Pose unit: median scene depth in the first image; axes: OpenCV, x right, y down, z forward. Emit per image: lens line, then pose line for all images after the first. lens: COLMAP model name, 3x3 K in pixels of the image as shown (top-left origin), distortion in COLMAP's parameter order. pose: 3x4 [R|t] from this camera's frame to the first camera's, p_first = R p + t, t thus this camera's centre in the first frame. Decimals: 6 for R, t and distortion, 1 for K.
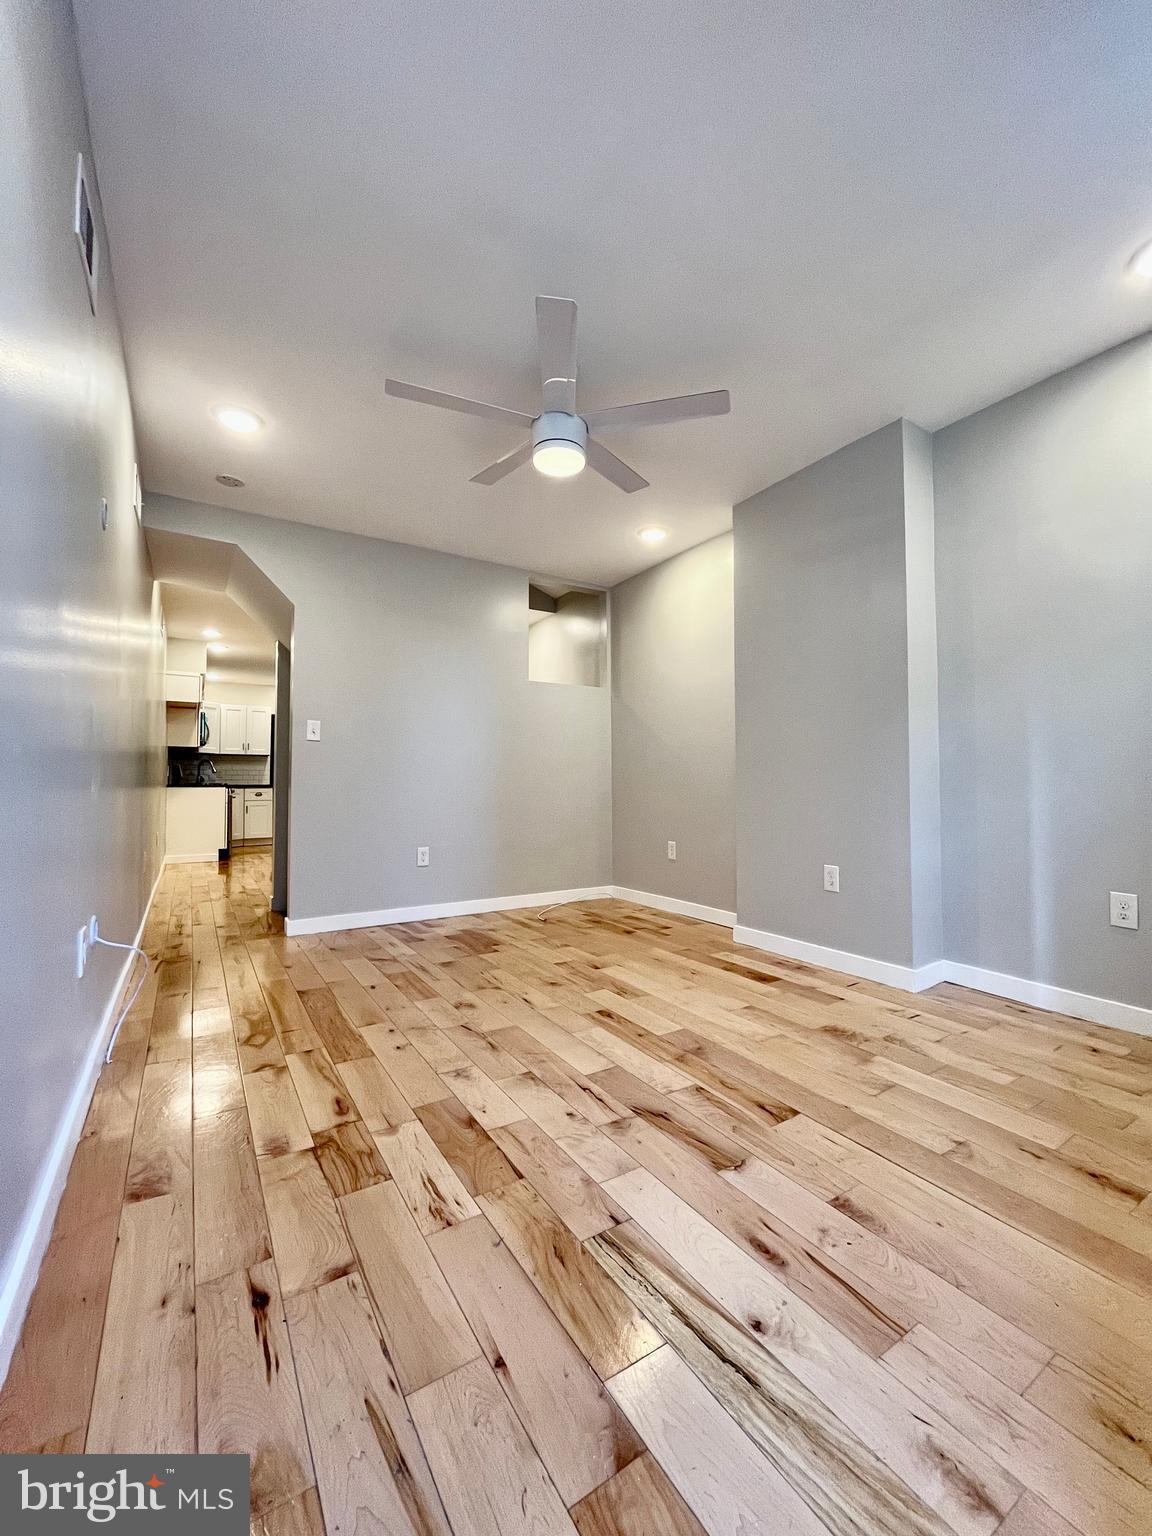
lens RADIAL K [[617.8, 0, 580.3], [0, 617.8, 766.1], [0, 0, 1]] dist [-0.002648, -0.000303]
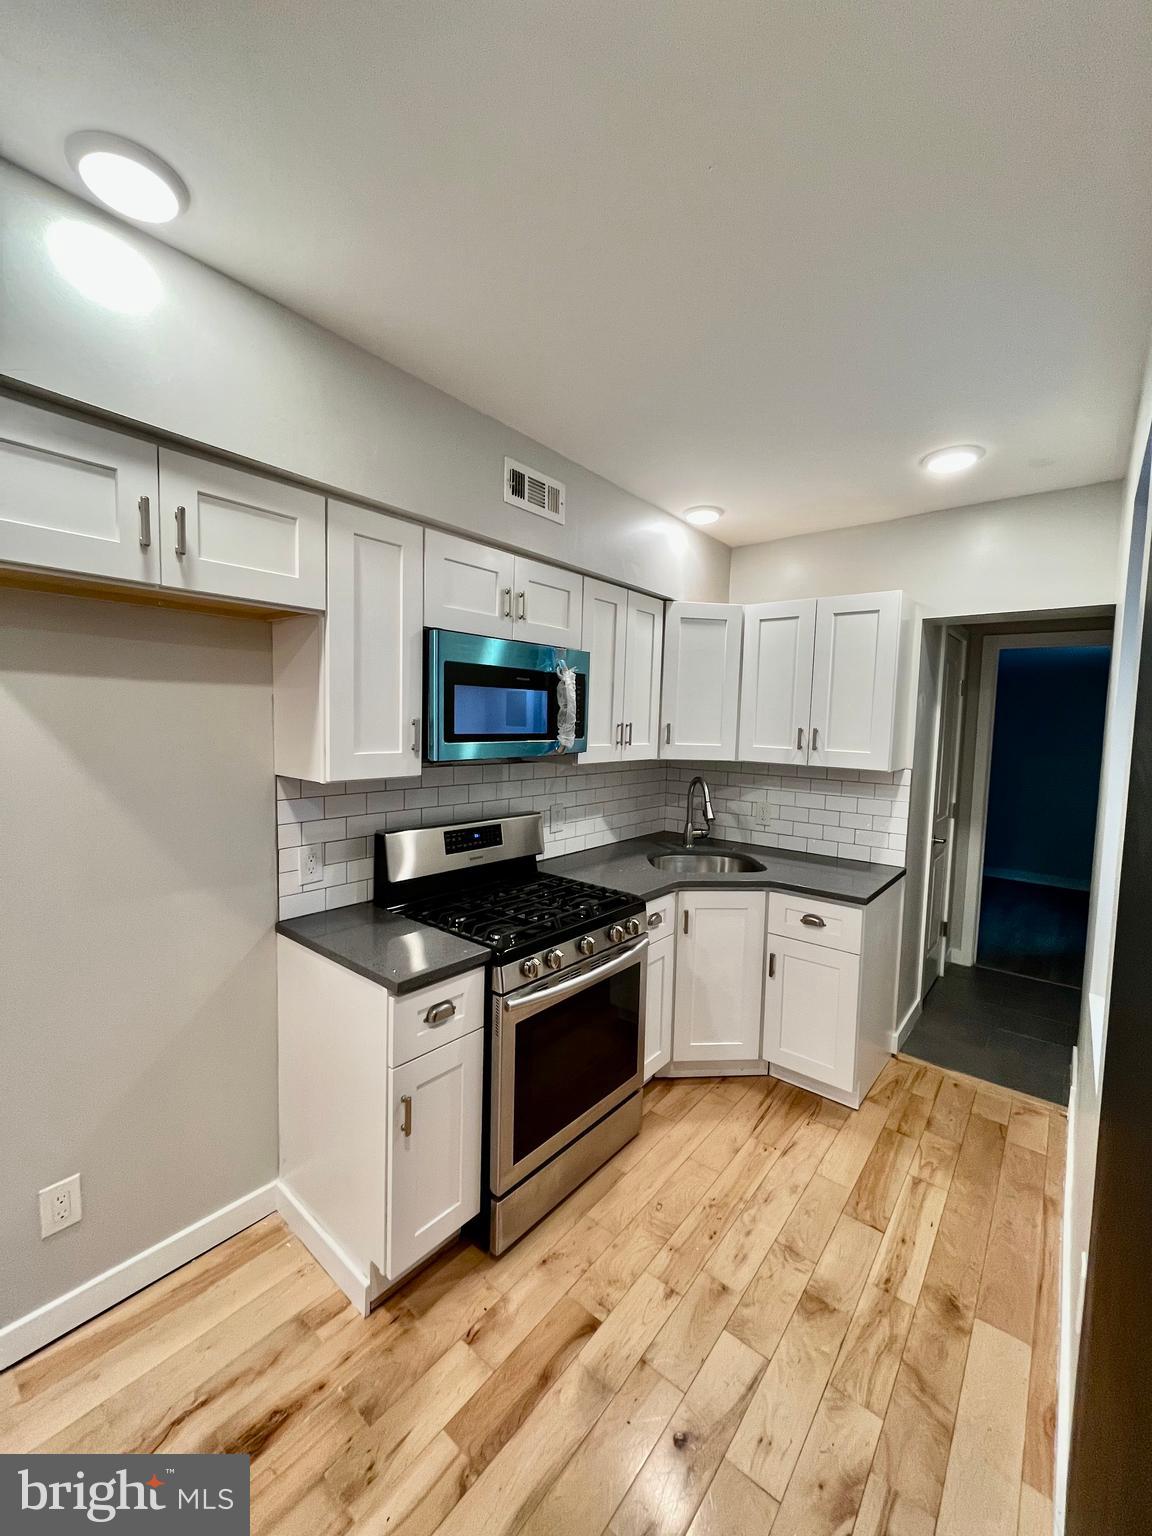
lens RADIAL K [[617.8, 0, 580.2], [0, 617.8, 769.4], [0, 0, 1]] dist [-0.002648, -0.000303]
pose [[0.320248, 0.080118, -0.943940, -0.087199], [0.001914, 0.996361, 0.085217, -0.012322], [0.947332, -0.029097, 0.318929, 0.234210]]
